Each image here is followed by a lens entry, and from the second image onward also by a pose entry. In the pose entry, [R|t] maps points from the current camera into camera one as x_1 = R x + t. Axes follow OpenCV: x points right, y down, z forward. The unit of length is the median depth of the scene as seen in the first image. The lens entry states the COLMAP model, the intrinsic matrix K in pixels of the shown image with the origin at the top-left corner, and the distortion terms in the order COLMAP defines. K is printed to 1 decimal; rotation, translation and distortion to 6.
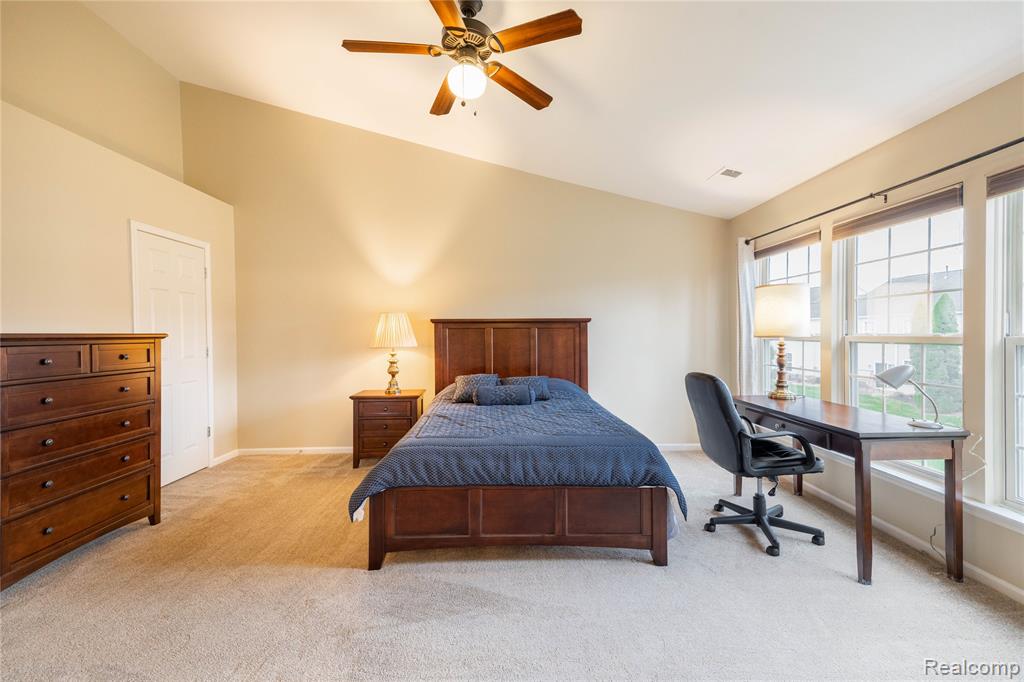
lens RADIAL K [[415.0, 0, 513.2], [0, 415.0, 340.1], [0, 0, 1]] dist [0.057249, -0.022037]
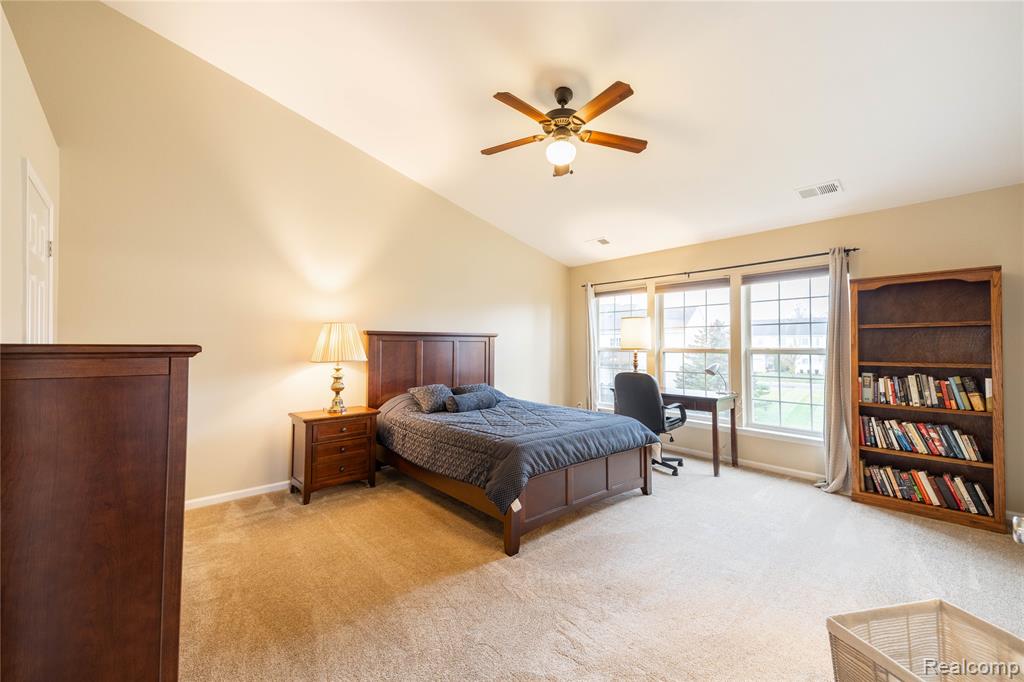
lens RADIAL K [[417.5, 0, 506.1], [0, 417.5, 336.0], [0, 0, 1]] dist [0.051022, -0.022175]
pose [[0.764347, 0.019926, 0.644497, -0.737371], [0.005709, 0.999274, -0.037666, -0.000264], [-0.644779, 0.032469, 0.763679, 0.086783]]
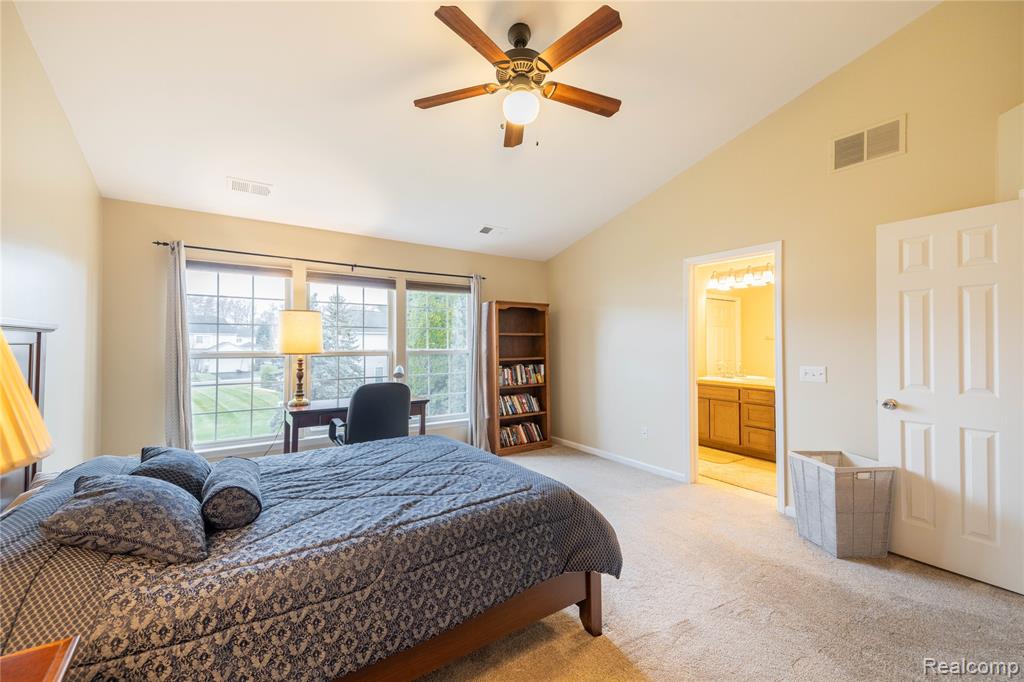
lens RADIAL K [[428.6, 0, 513.8], [0, 428.6, 340.7], [0, 0, 1]] dist [0.060972, -0.024280]
pose [[-0.558281, 0.018114, 0.829454, -0.683081], [0.021058, 0.999749, -0.007659, -0.020768], [-0.829384, 0.013191, -0.558522, 1.118982]]
